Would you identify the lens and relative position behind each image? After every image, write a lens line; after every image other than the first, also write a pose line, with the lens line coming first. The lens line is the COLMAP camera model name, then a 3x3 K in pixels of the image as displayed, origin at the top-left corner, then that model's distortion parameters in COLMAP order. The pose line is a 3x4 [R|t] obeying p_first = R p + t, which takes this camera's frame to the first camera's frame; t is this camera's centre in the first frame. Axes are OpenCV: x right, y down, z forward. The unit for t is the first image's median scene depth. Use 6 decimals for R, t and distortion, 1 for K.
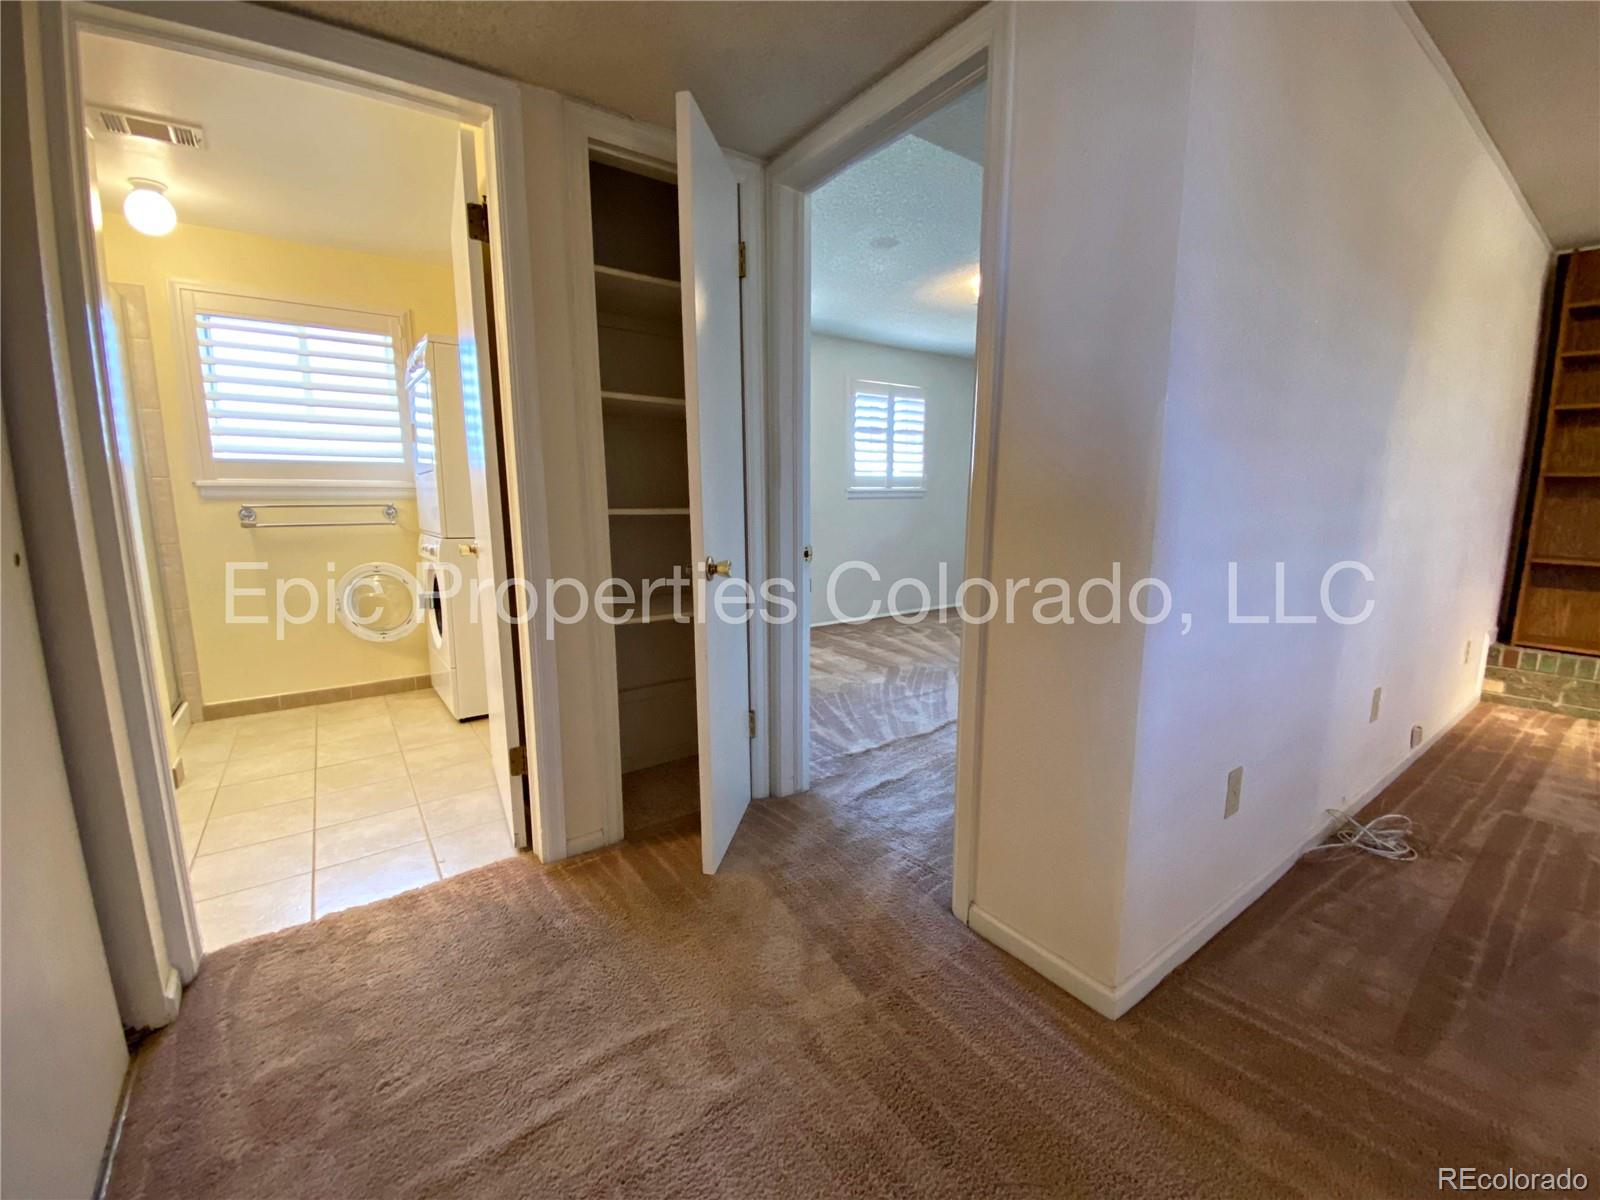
lens RADIAL K [[649.1, 0, 801.8], [0, 649.1, 607.0], [0, 0, 1]] dist [0.015043, -0.017799]
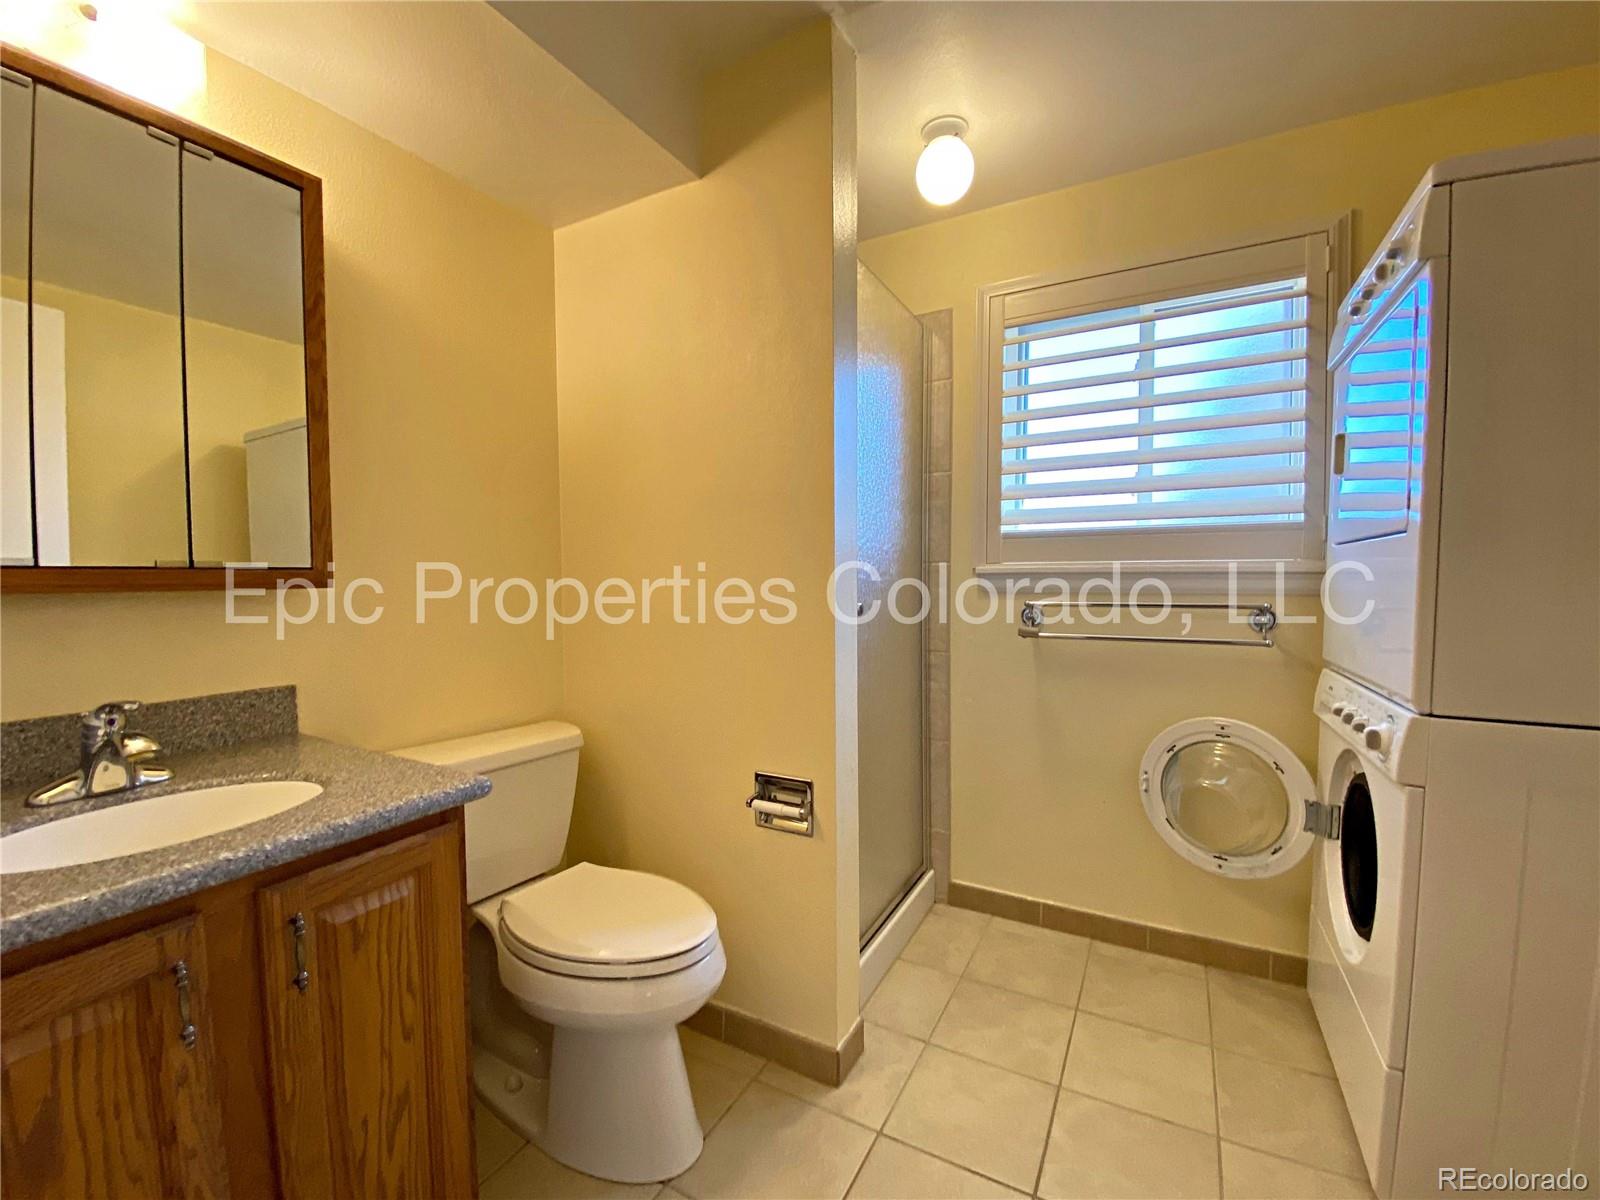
lens RADIAL K [[649.1, 0, 801.8], [0, 649.1, 607.0], [0, 0, 1]] dist [0.015043, -0.017799]
pose [[0.420356, 0.036897, -0.906609, -0.328329], [-0.139748, 0.989884, -0.024509, -0.093301], [0.896533, 0.137000, 0.421260, 0.470688]]
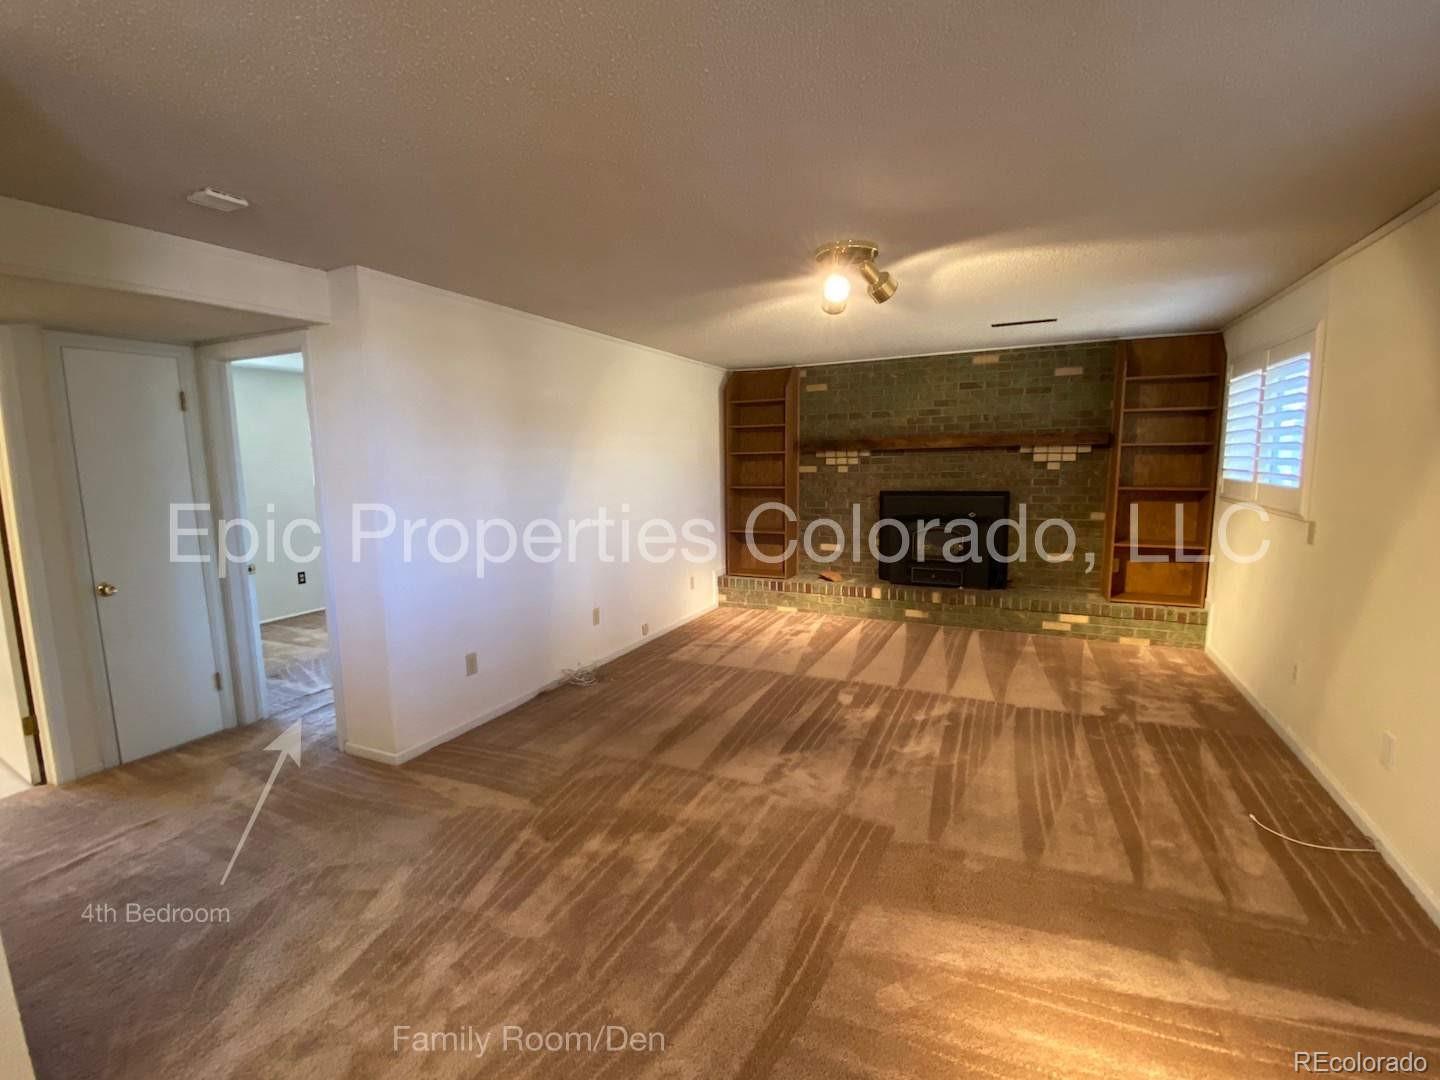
lens RADIAL K [[654.3, 0, 722.8], [0, 654.3, 543.5], [0, 0, 1]] dist [-0.000105, -0.011054]
pose [[0.870932, -0.079273, 0.484967, 0.325316], [0.099233, 0.994942, -0.015574, -0.007102], [-0.481280, 0.061688, 0.874394, -1.290001]]
